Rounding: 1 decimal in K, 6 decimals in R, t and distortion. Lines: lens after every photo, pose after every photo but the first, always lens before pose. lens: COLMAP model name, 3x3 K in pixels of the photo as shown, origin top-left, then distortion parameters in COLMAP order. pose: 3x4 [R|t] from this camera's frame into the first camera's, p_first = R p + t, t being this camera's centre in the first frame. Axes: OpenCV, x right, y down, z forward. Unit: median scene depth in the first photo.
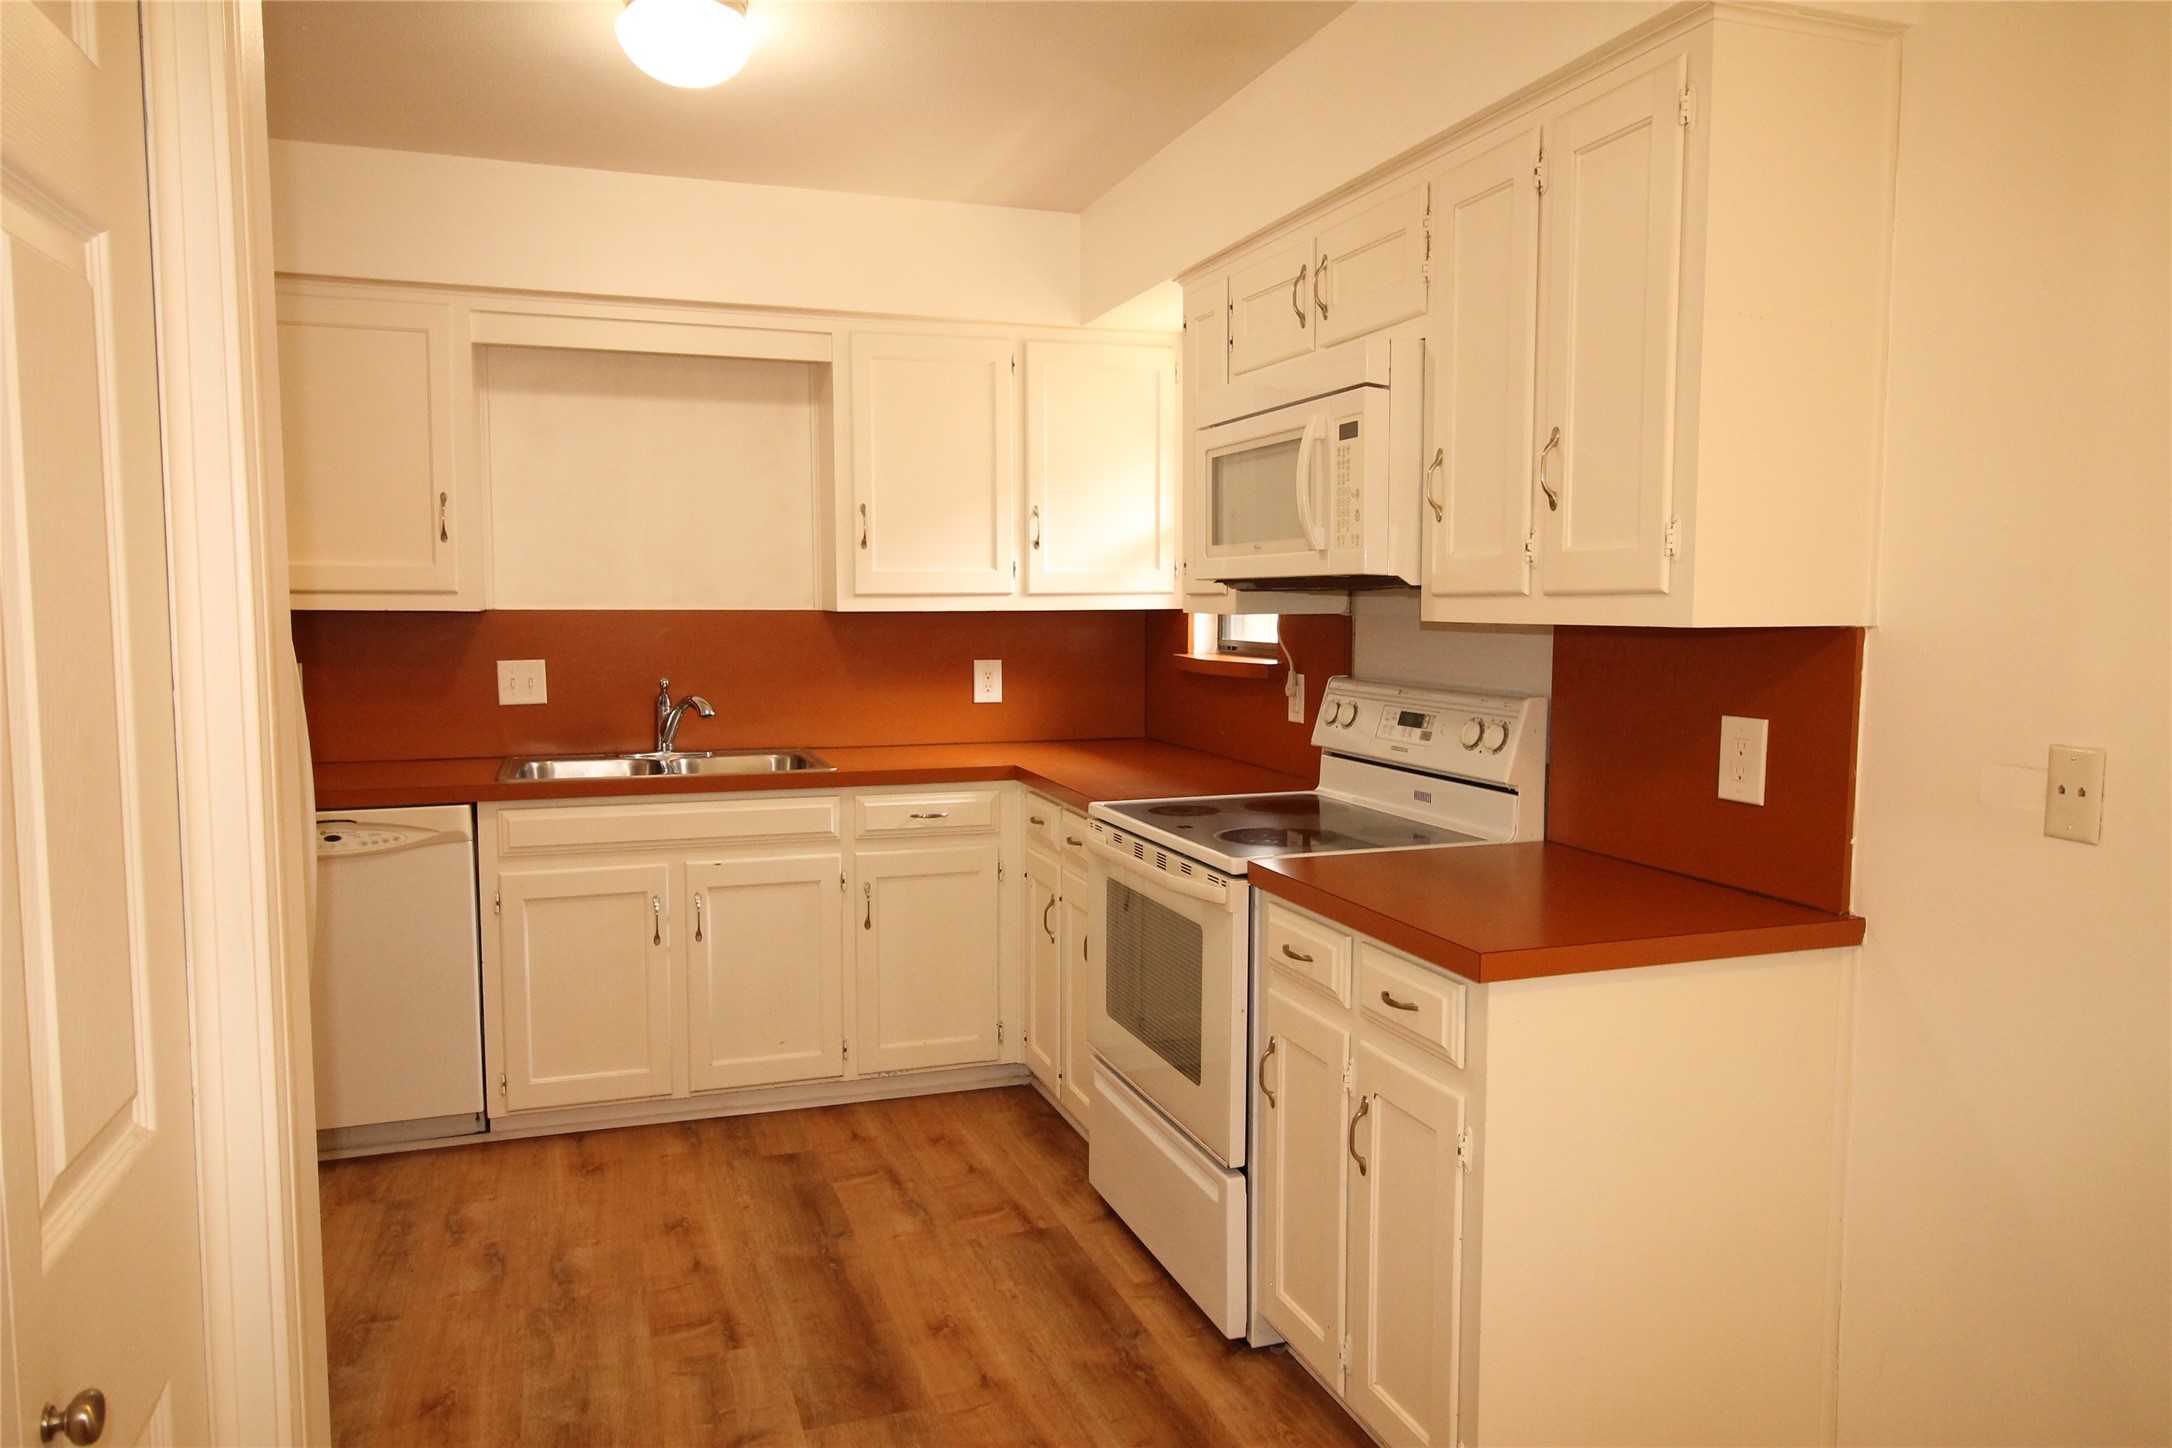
lens RADIAL K [[1464.6, 0, 1092.6], [0, 1464.6, 719.4], [0, 0, 1]] dist [0.011437, -0.010435]
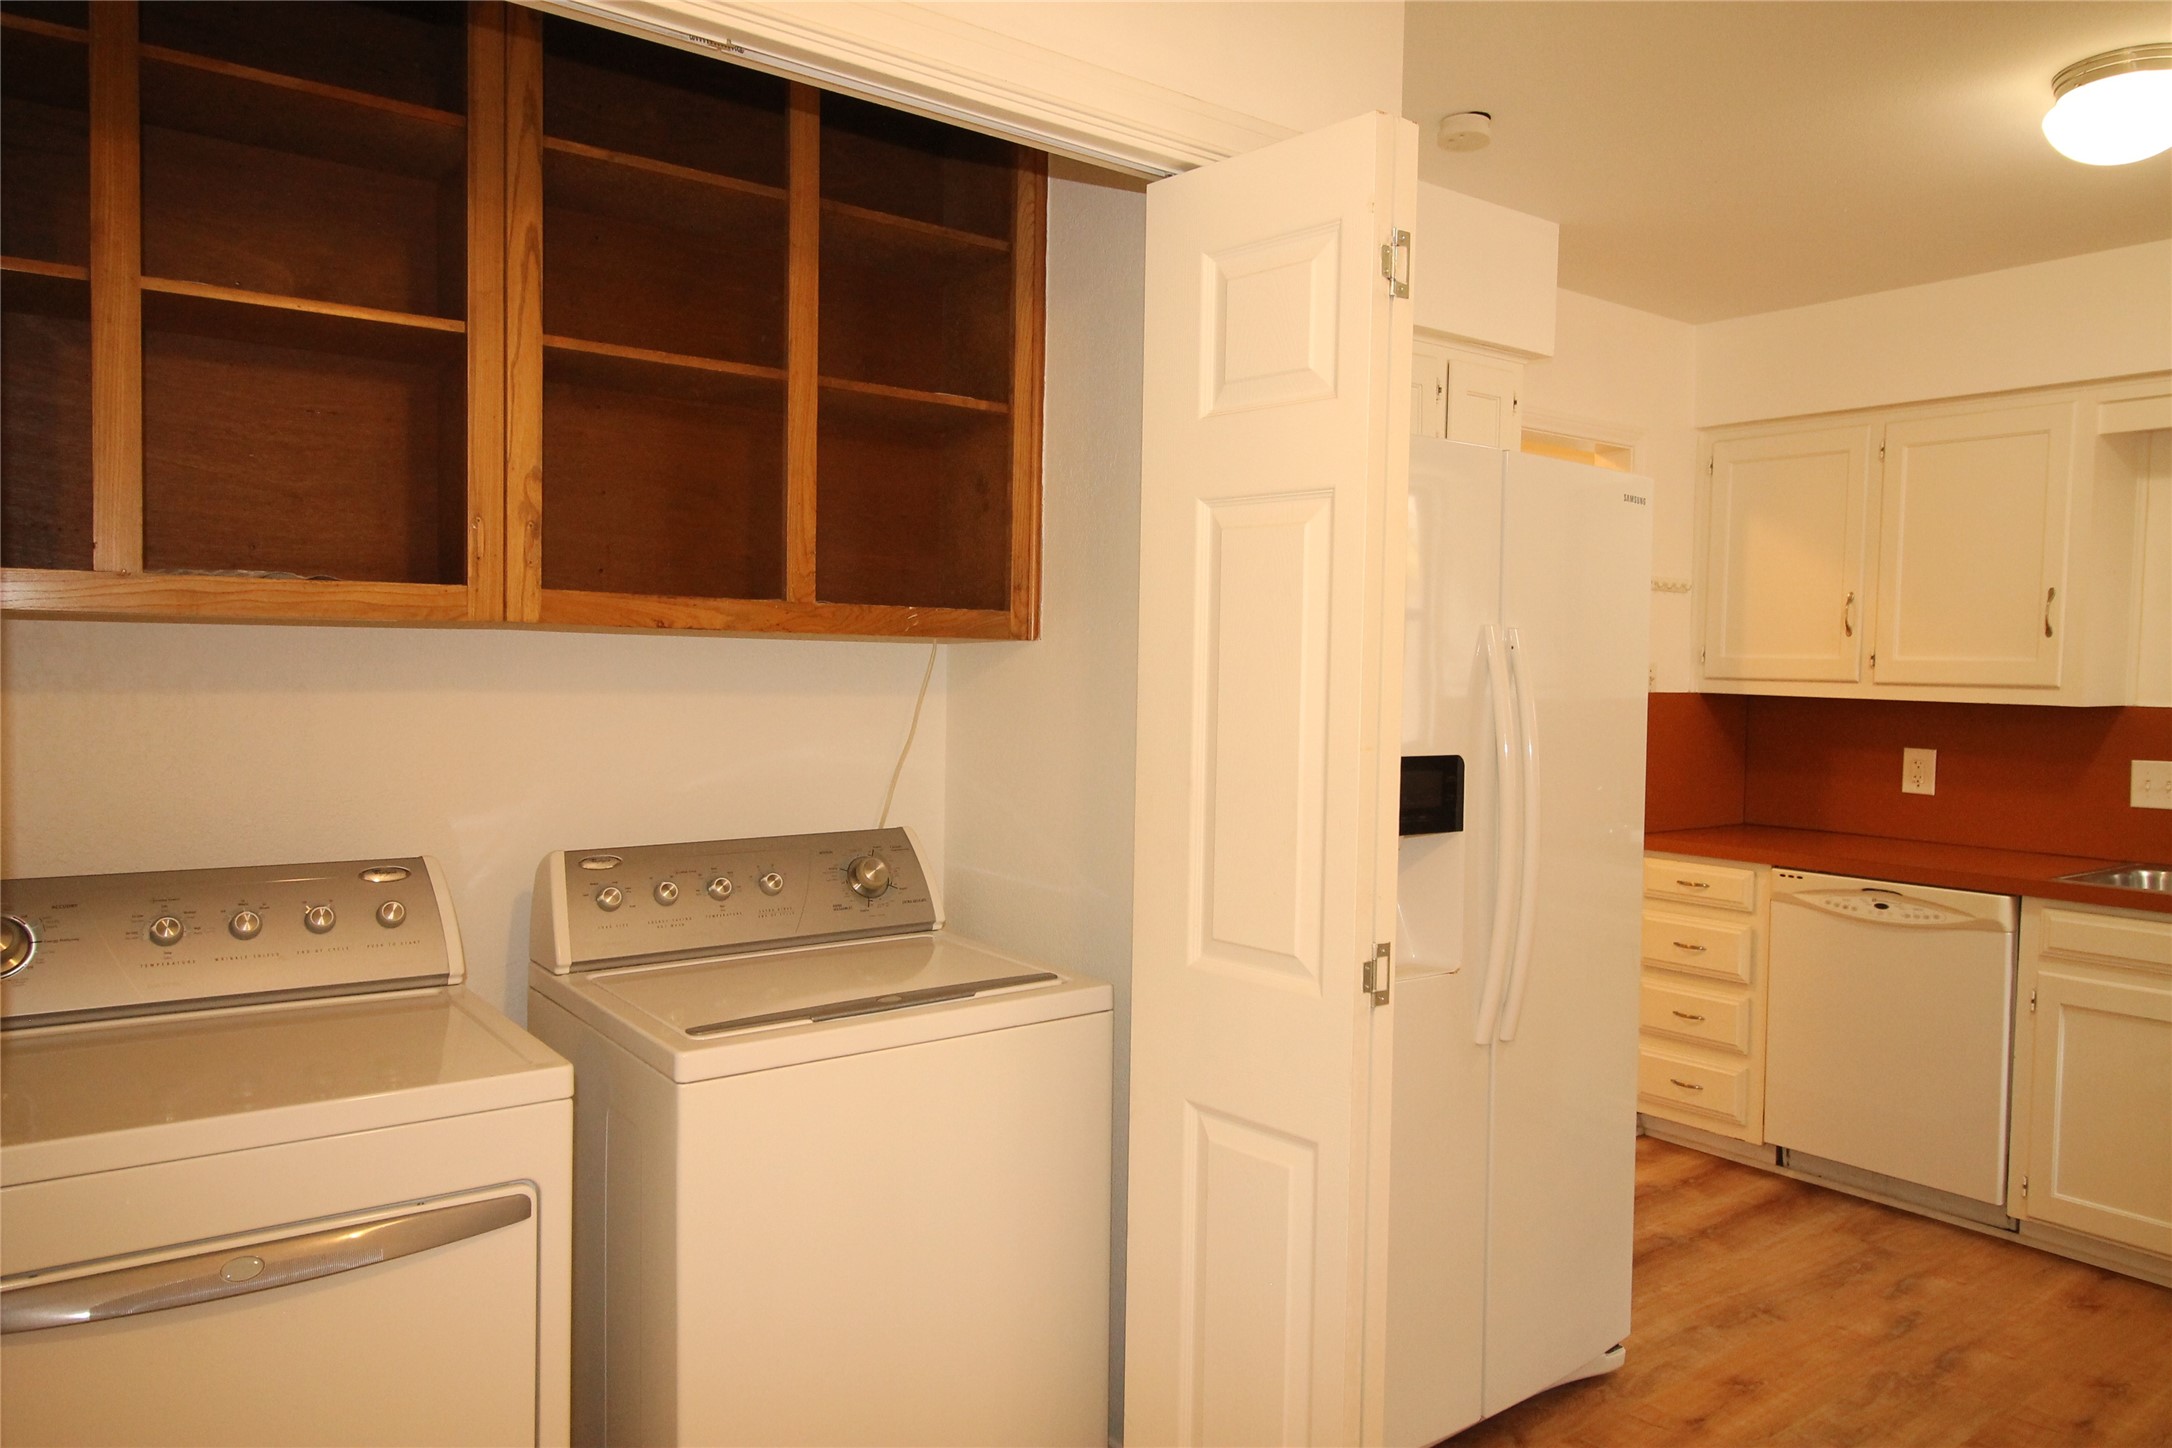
lens RADIAL K [[1464.6, 0, 1100.0], [0, 1464.6, 733.7], [0, 0, 1]] dist [0.011437, -0.010435]
pose [[0.301764, 0.043413, -0.952394, 0.387402], [-0.099070, 0.994982, 0.013964, -0.005972], [0.948221, 0.090140, 0.304551, 0.101623]]
